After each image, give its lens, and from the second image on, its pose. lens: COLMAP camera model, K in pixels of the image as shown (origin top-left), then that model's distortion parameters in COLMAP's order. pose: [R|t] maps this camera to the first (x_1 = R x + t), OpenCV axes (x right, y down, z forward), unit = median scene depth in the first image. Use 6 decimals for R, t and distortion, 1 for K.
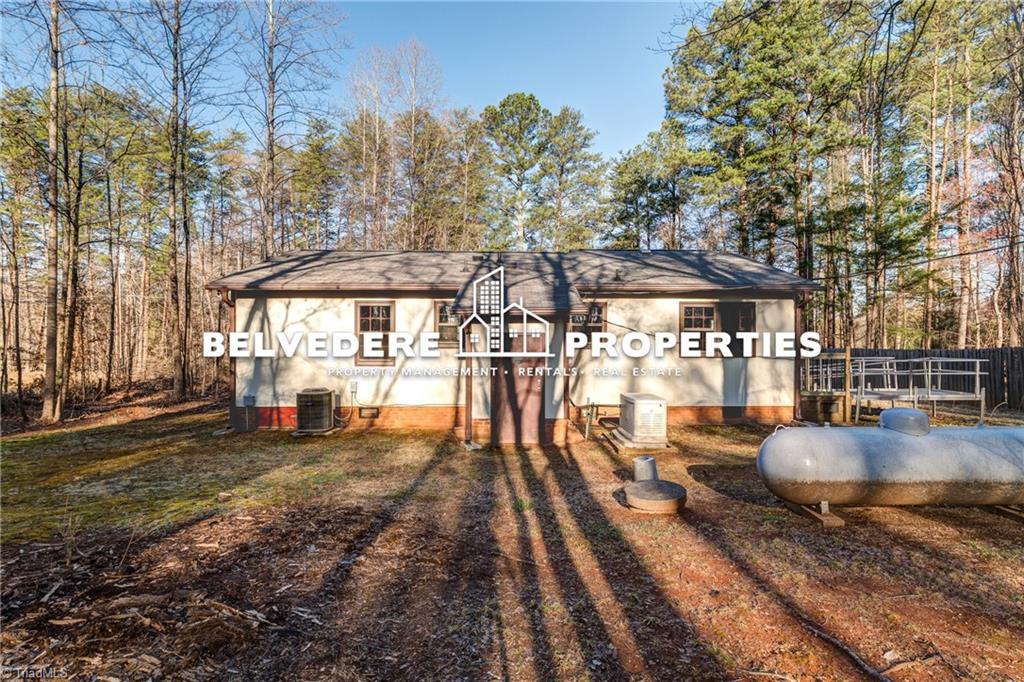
lens RADIAL K [[517.1, 0, 512.0], [0, 517.1, 341.0], [0, 0, 1]] dist [0.001203, 0.000185]
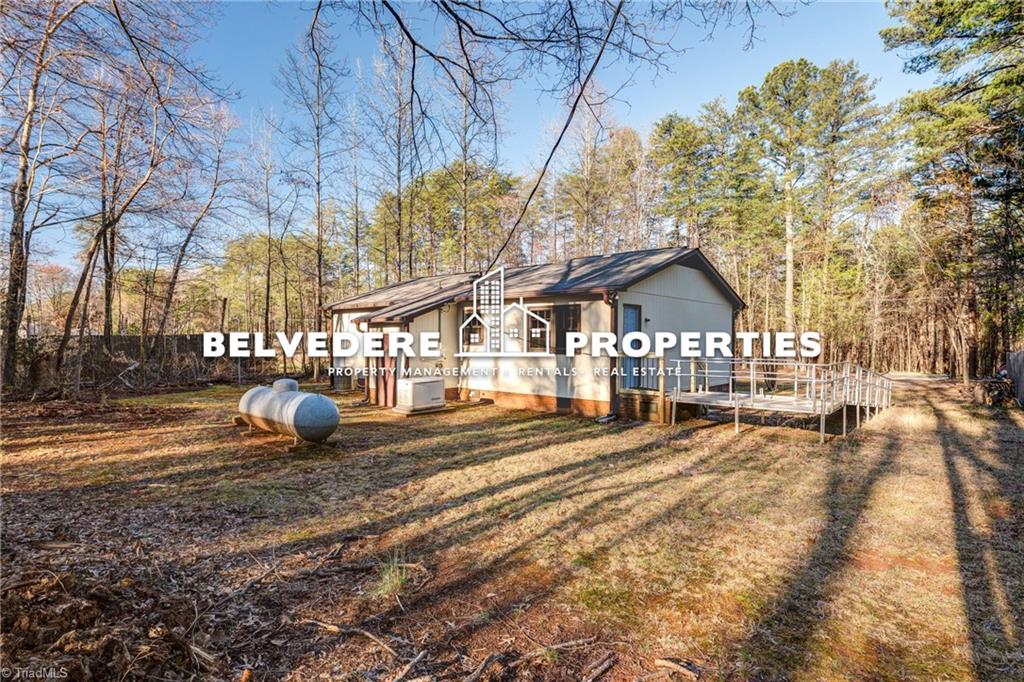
lens RADIAL K [[517.1, 0, 512.0], [0, 517.1, 341.0], [0, 0, 1]] dist [0.001203, 0.000185]
pose [[0.771546, 0.006717, -0.636139, 1.035628], [-0.006517, 0.999975, 0.002654, 0.001034], [0.636141, 0.002098, 0.771570, 0.058154]]
